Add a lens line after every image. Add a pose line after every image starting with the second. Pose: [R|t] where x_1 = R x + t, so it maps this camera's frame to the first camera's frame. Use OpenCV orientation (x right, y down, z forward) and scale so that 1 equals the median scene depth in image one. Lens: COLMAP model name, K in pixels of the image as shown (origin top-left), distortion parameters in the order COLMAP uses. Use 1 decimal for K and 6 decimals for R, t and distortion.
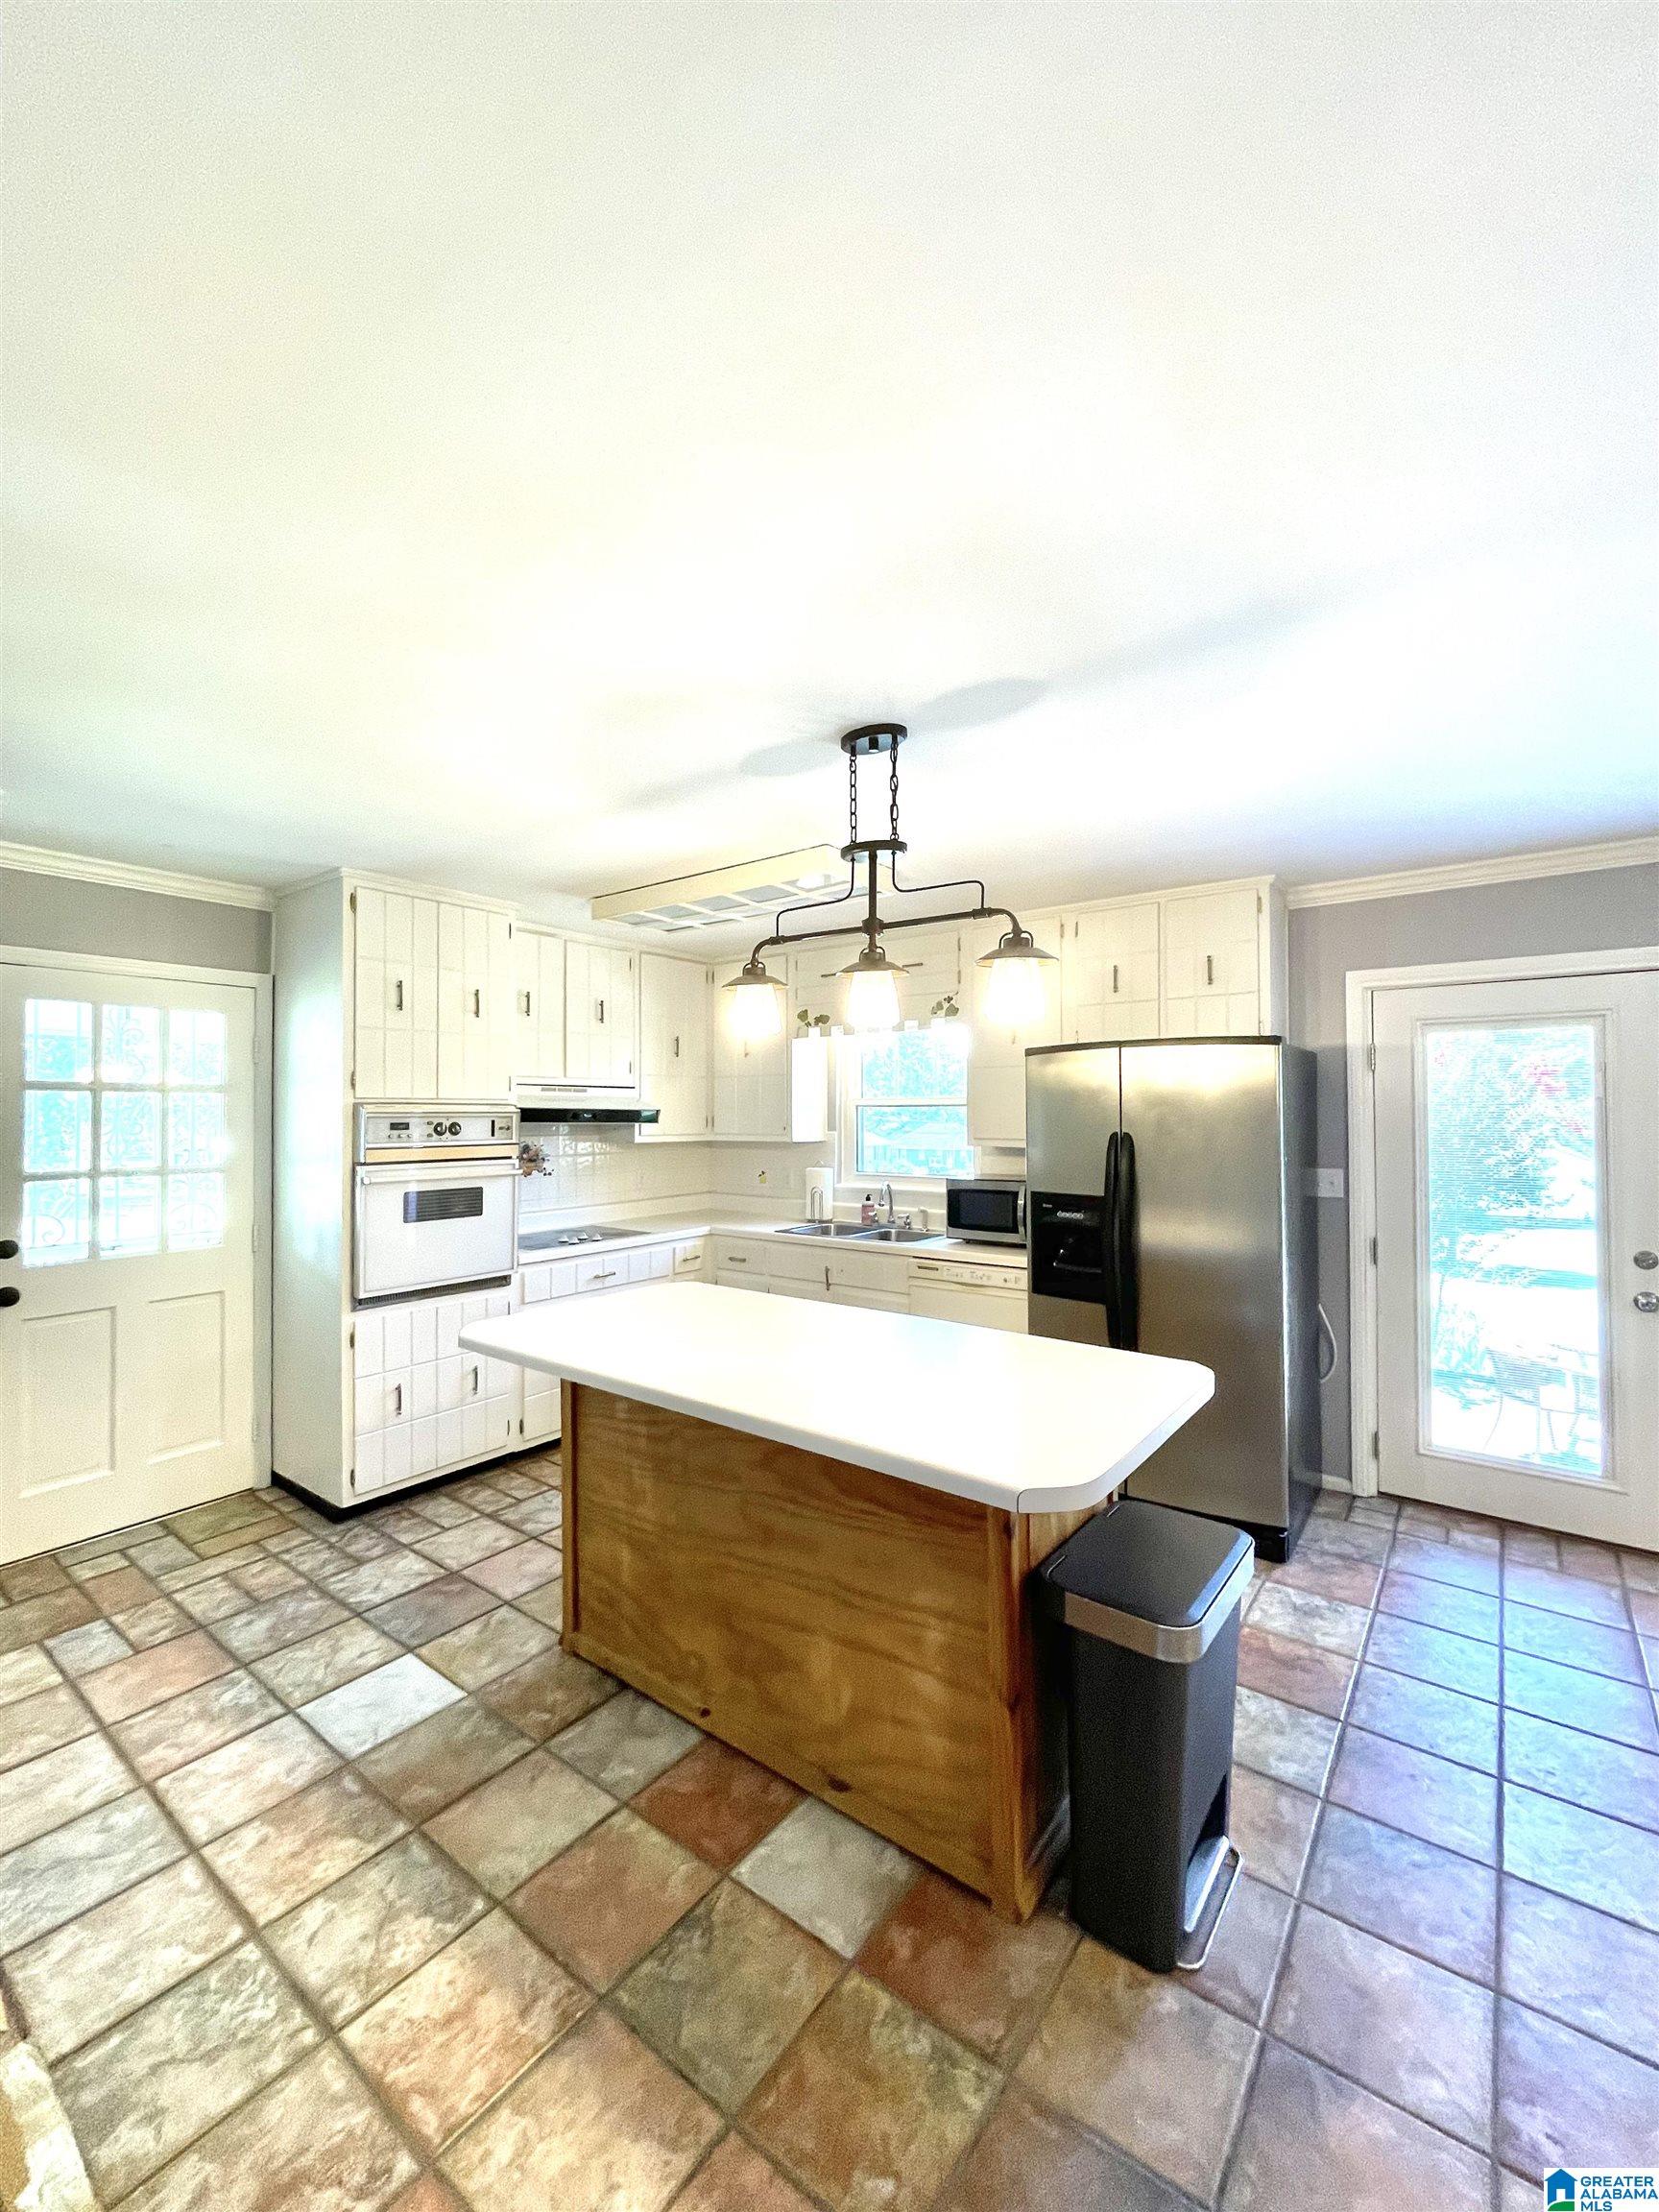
lens RADIAL K [[886.5, 0, 829.5], [0, 886.5, 1106.0], [0, 0, 1]] dist [-0.001080, -0.000276]
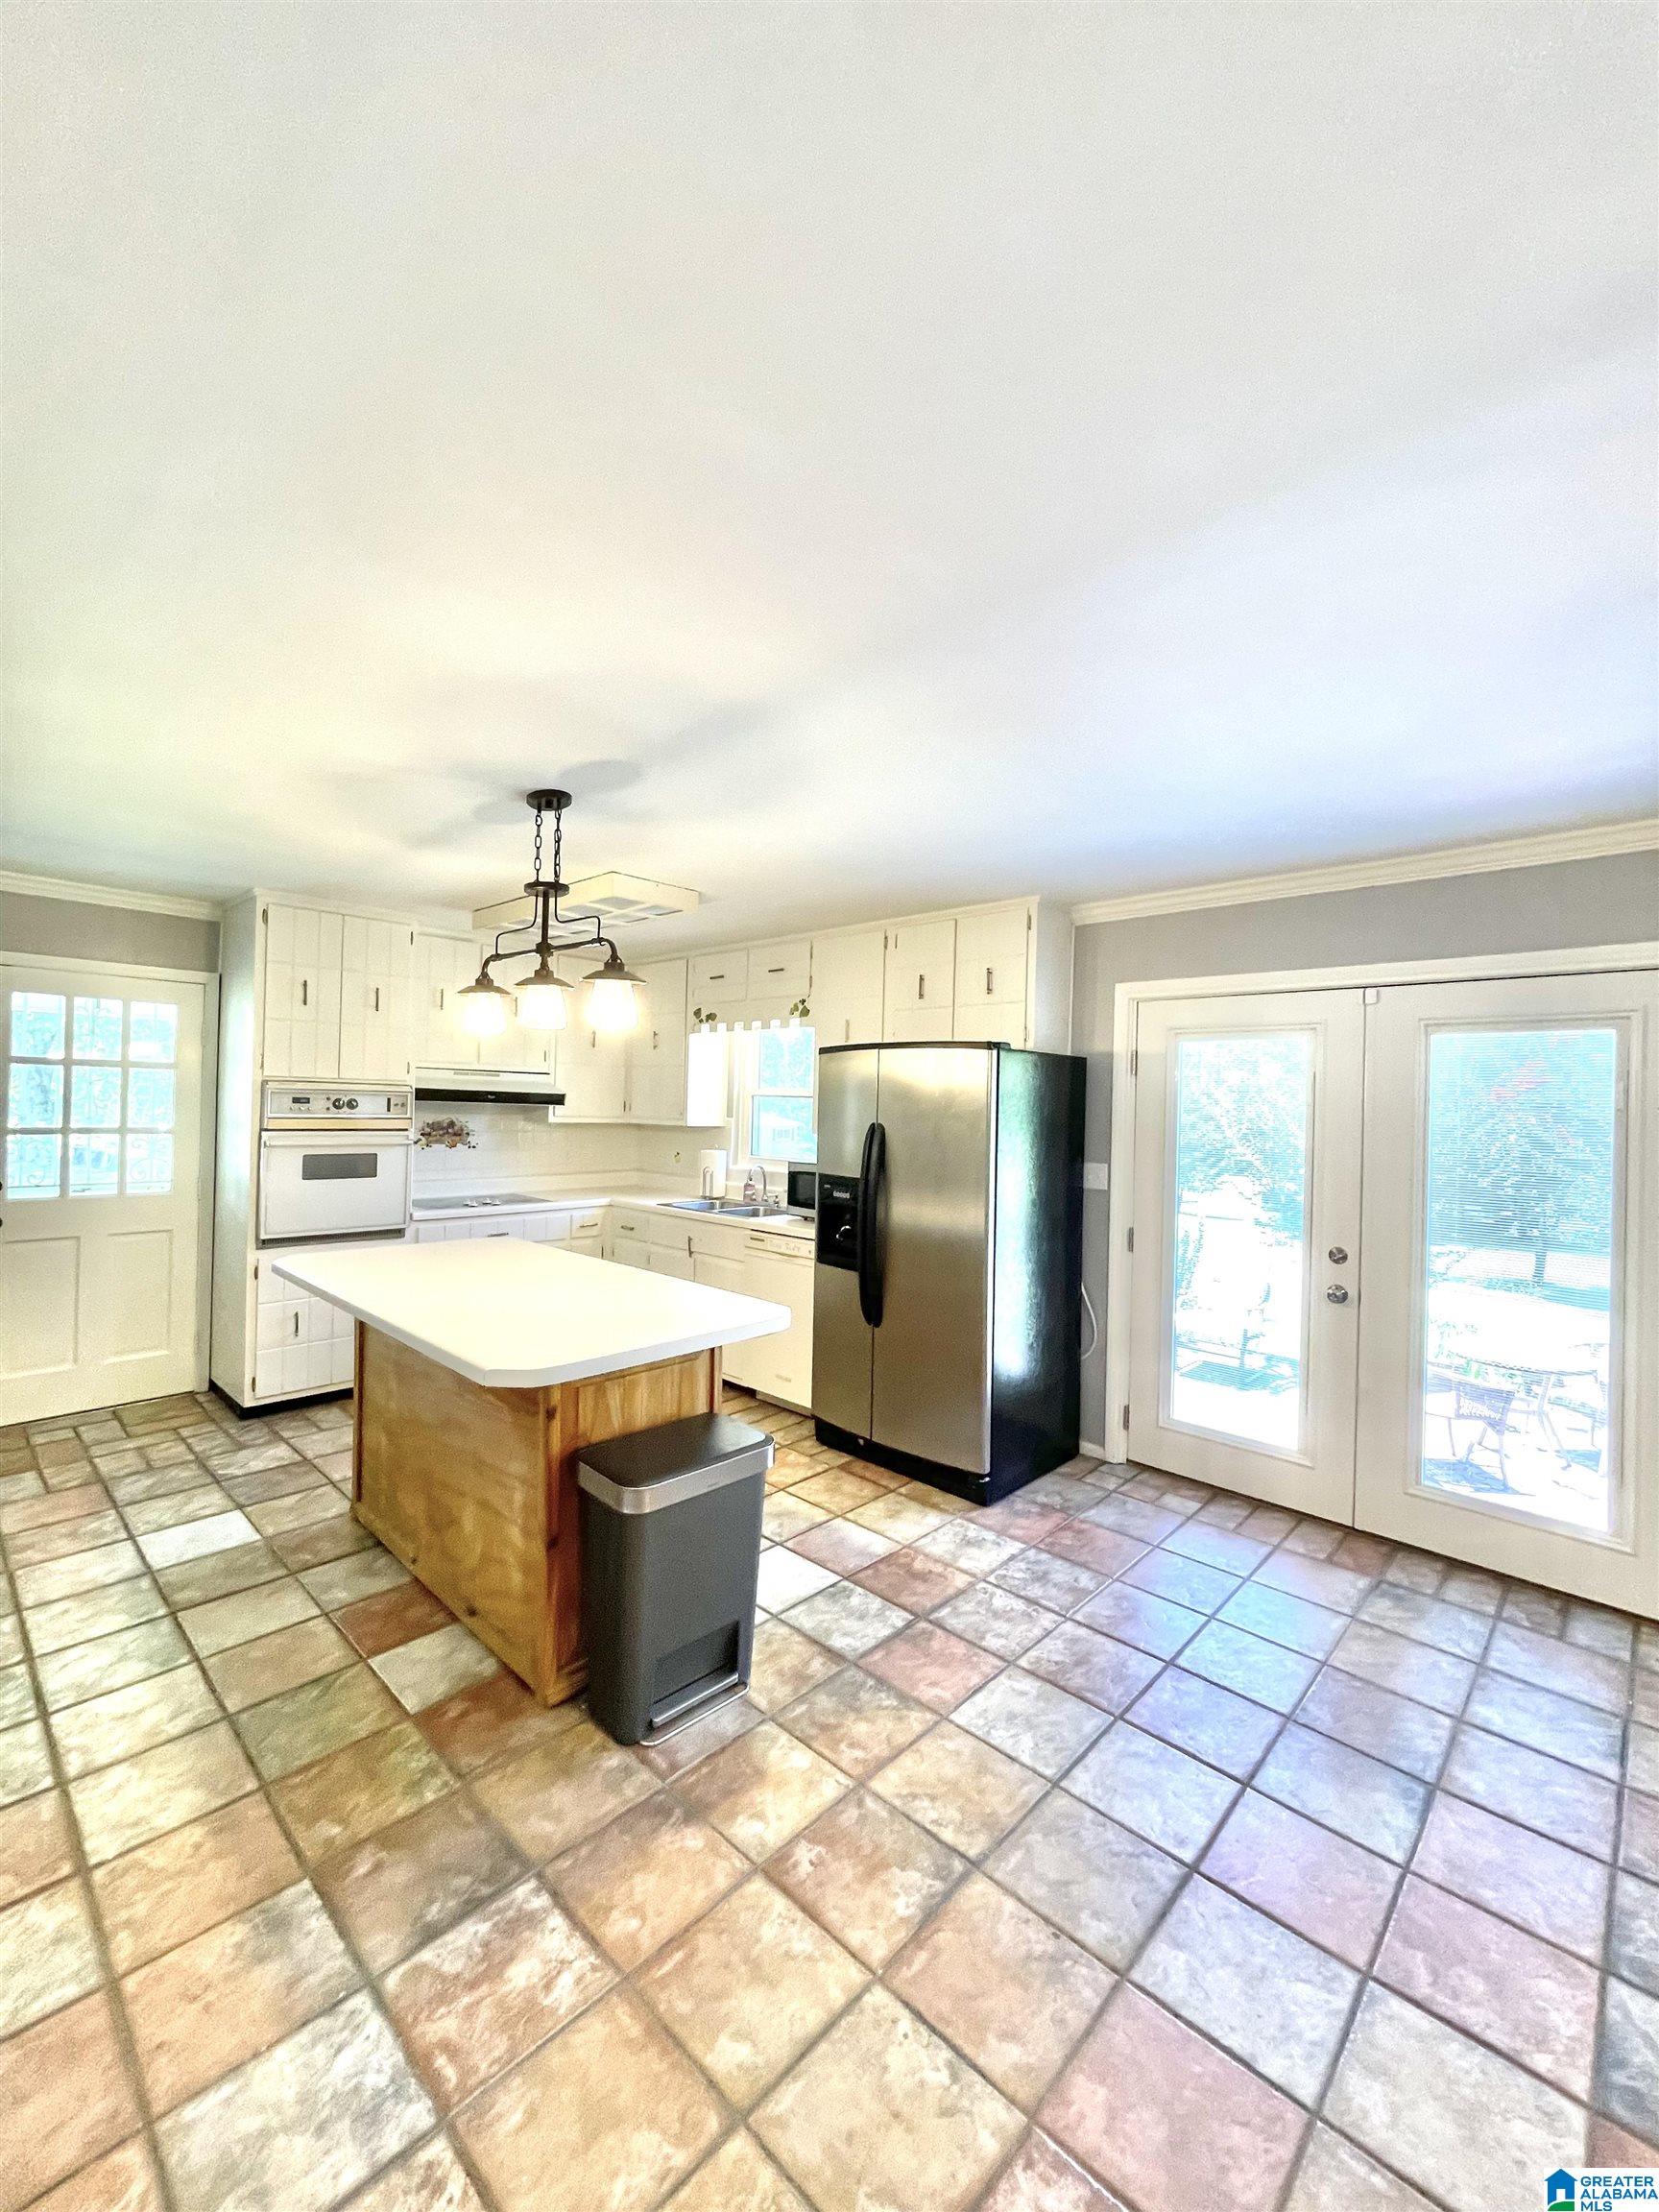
lens RADIAL K [[888.3, 0, 829.5], [0, 888.3, 1106.0], [0, 0, 1]] dist [0.000355, 0.000045]
pose [[0.993390, 0.029102, -0.111037, 0.390300], [-0.028047, 0.999545, 0.011053, -0.003399], [0.111308, -0.007866, 0.993755, -0.138791]]
